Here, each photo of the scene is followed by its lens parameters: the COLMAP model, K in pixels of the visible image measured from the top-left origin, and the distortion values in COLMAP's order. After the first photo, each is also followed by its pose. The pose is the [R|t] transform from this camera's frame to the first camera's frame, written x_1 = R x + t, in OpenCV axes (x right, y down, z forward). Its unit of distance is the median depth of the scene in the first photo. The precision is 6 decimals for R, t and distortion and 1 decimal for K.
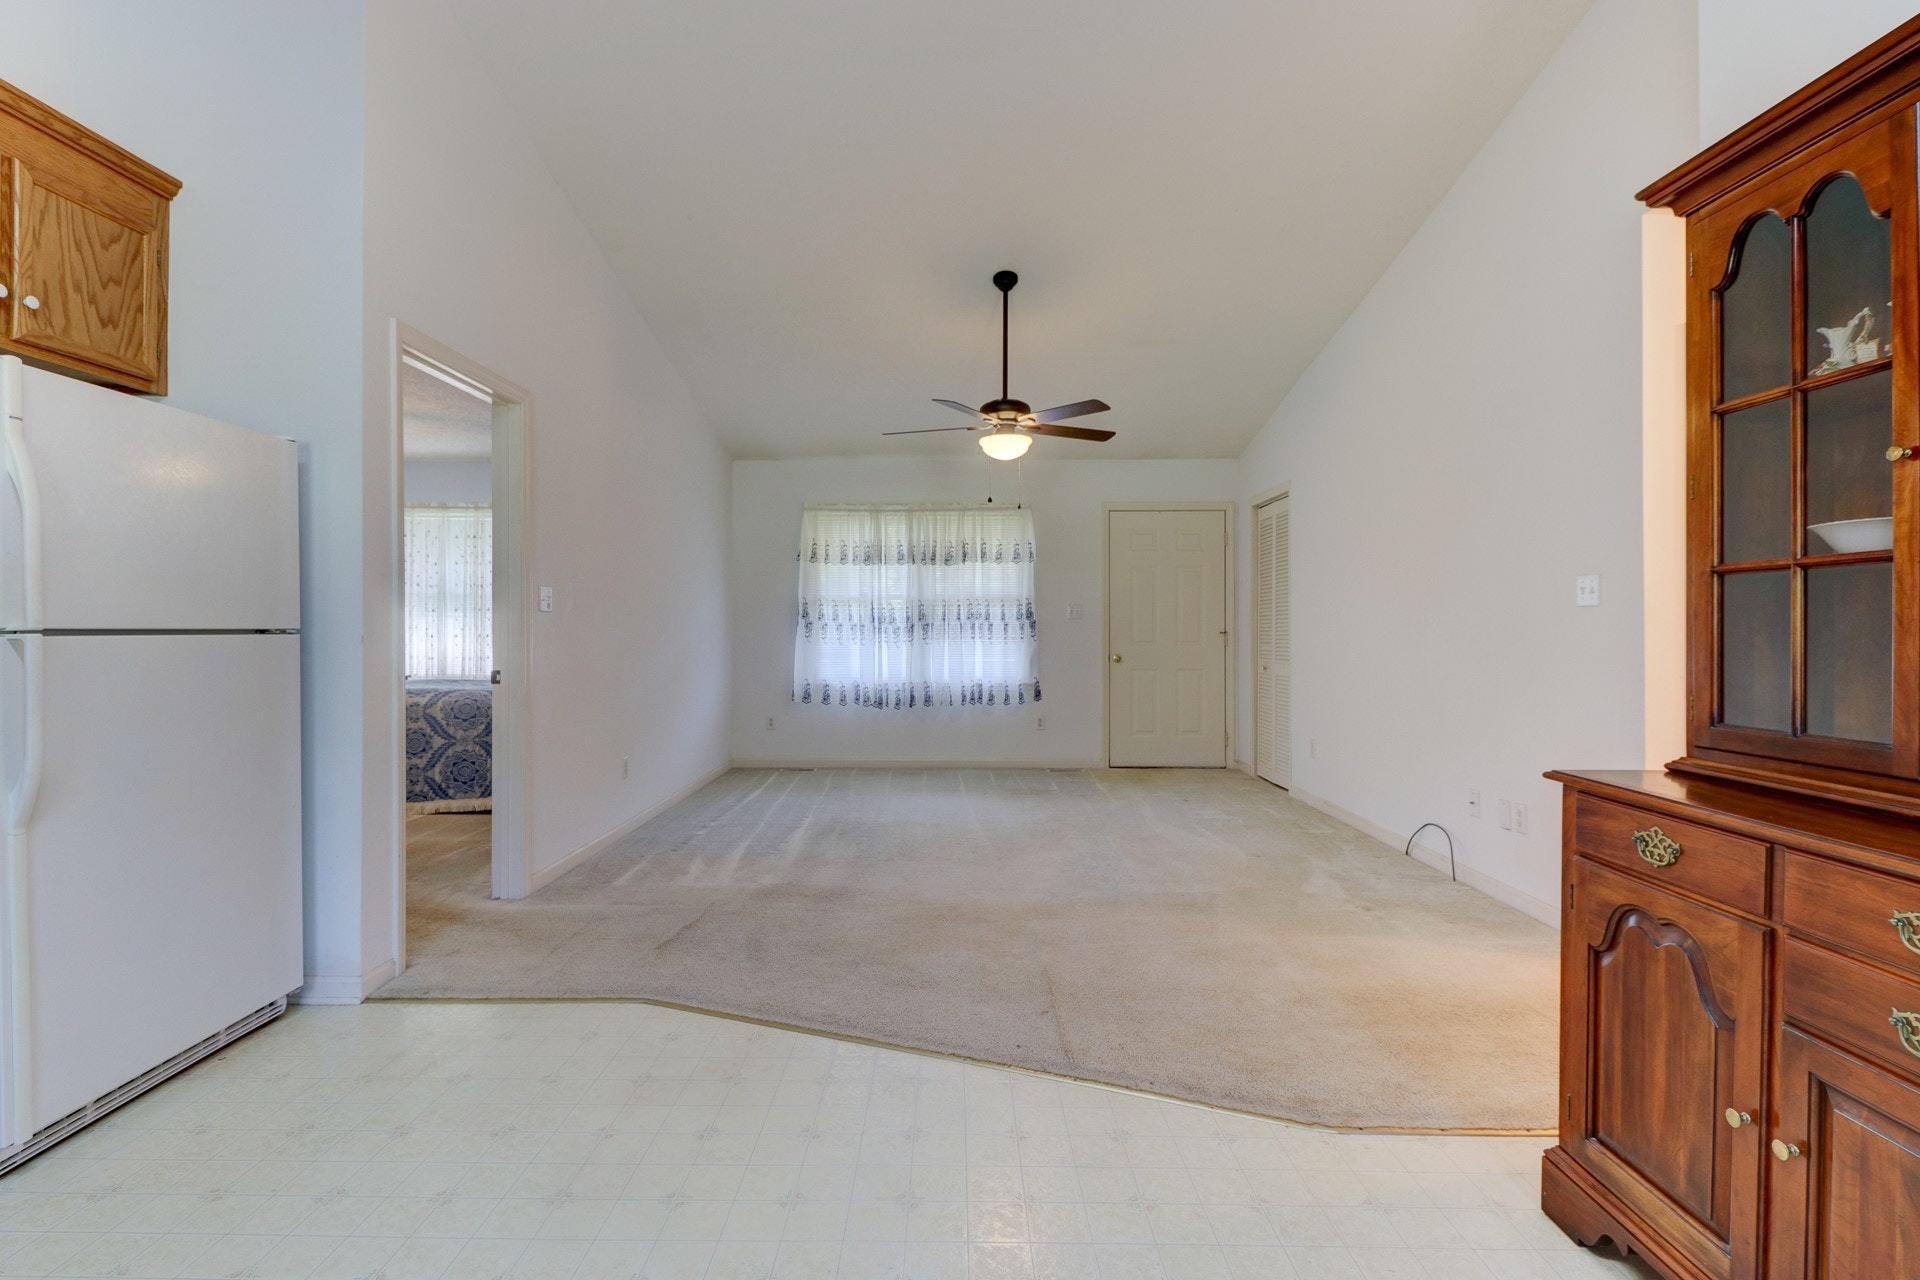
lens RADIAL K [[886.4, 0, 967.6], [0, 886.4, 628.0], [0, 0, 1]] dist [0.002824, -0.005171]
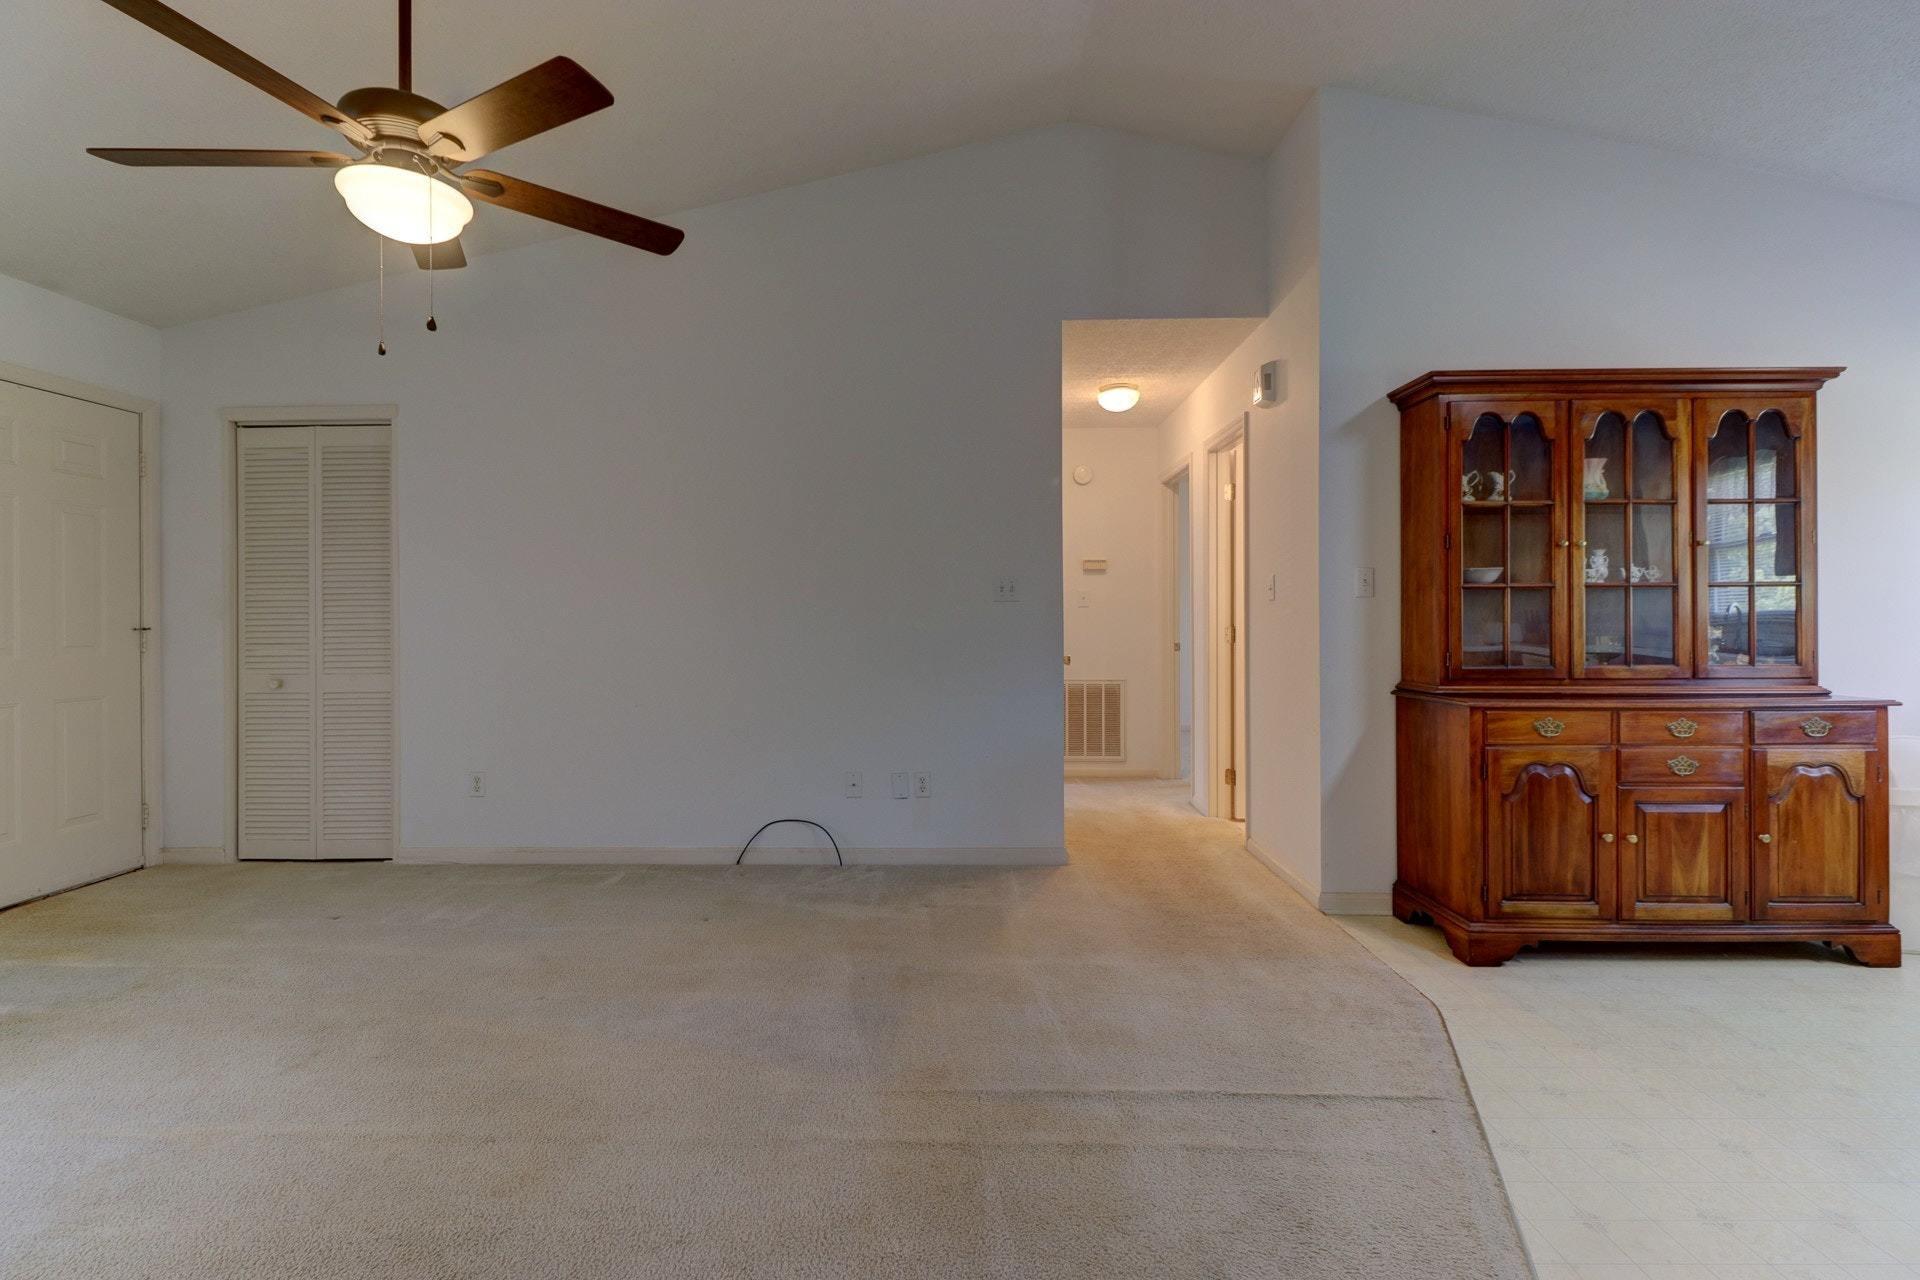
lens RADIAL K [[892.8, 0, 950.0], [0, 892.8, 617.2], [0, 0, 1]] dist [0.004477, -0.010348]
pose [[0.040329, 0.001489, 0.999185, -0.259761], [0.003135, 0.999994, -0.001617, 0.000460], [-0.999182, 0.003197, 0.040324, 0.466850]]
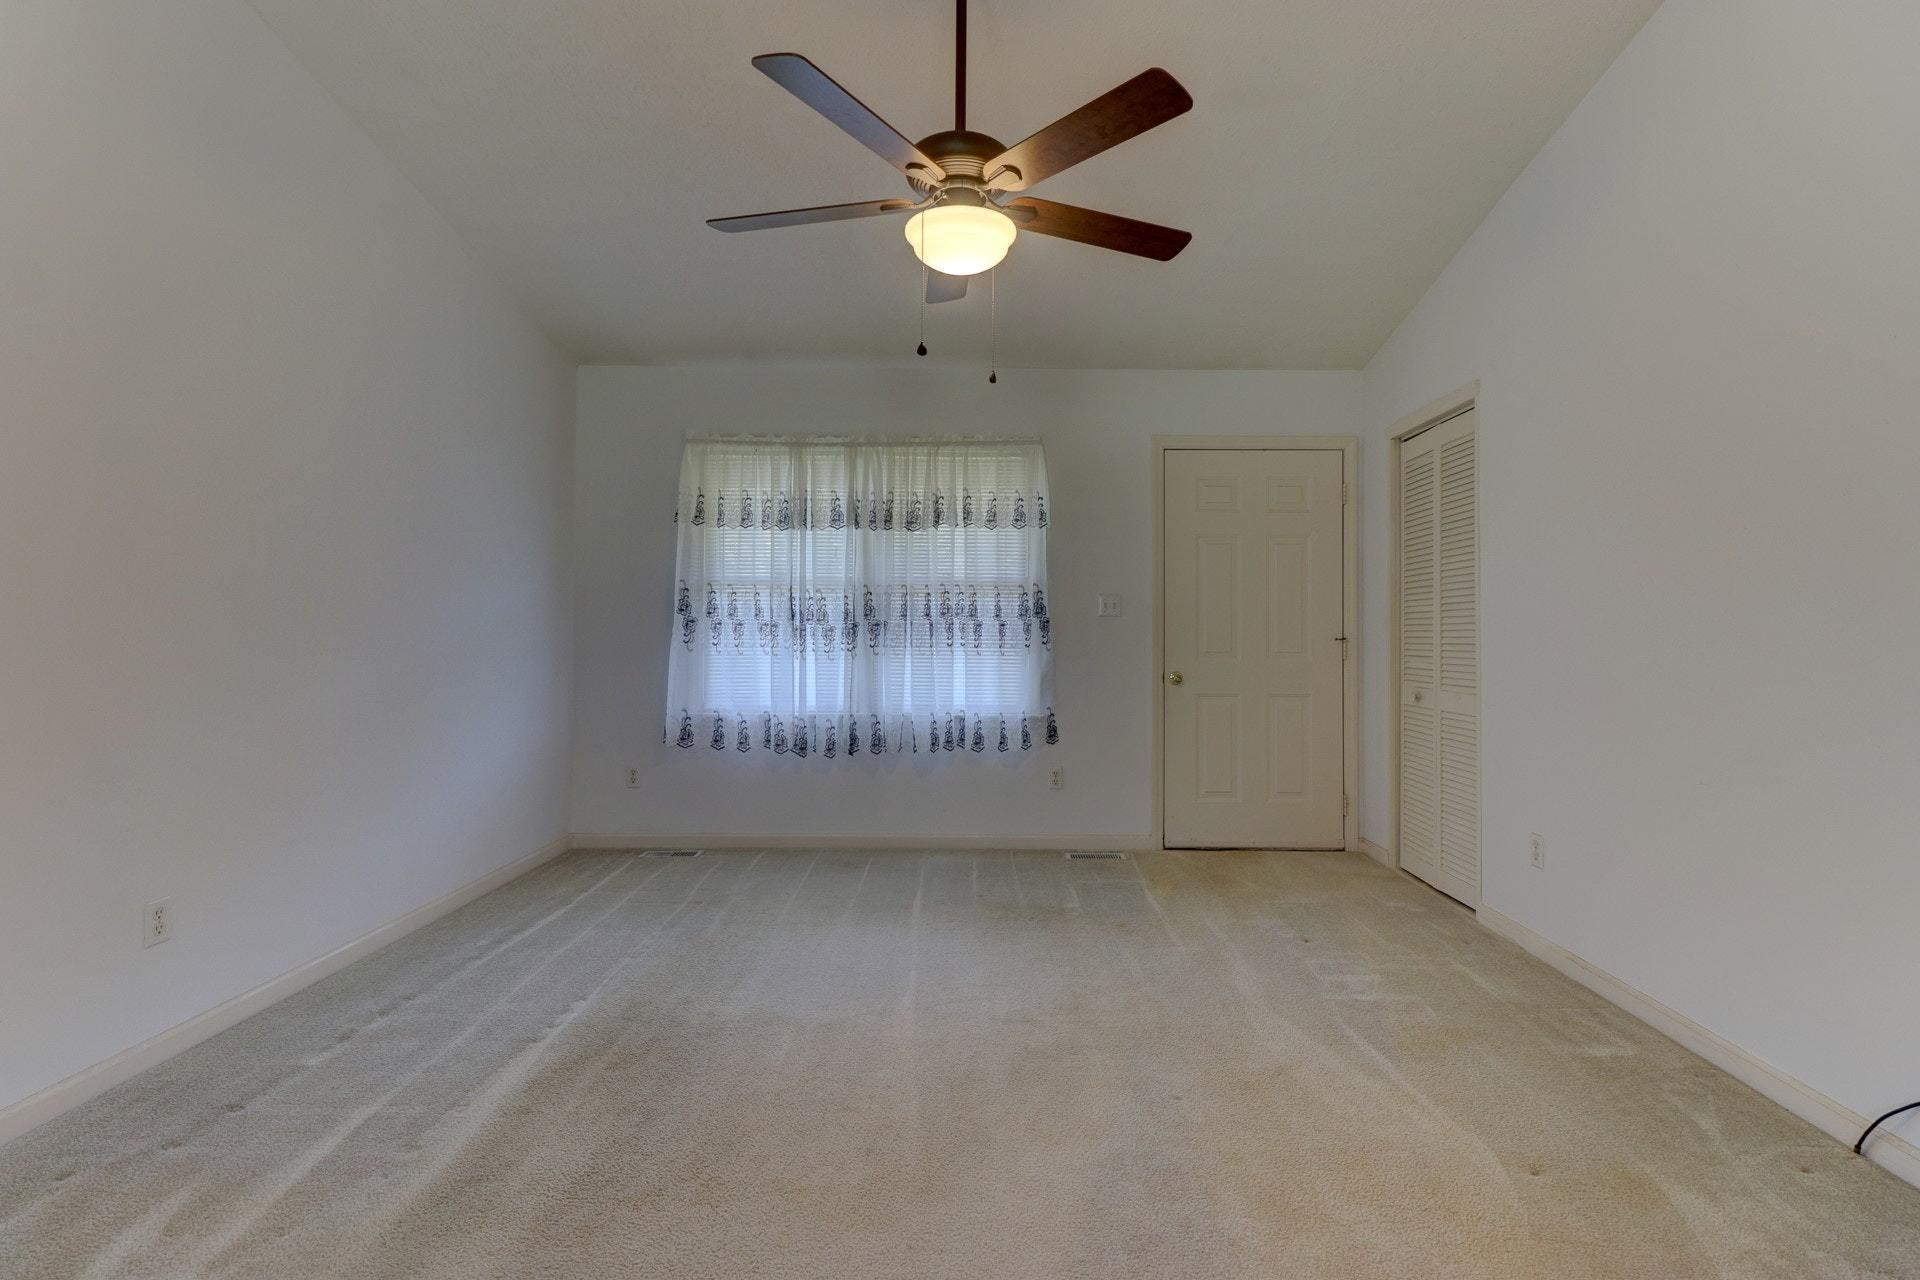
lens RADIAL K [[915.7, 0, 1019.2], [0, 915.7, 617.8], [0, 0, 1]] dist [0.000383, -0.000306]
pose [[0.999834, 0.005611, 0.017324, 0.044177], [-0.005408, 0.999916, -0.011737, -0.001140], [-0.017388, 0.011641, 0.999781, 0.343527]]
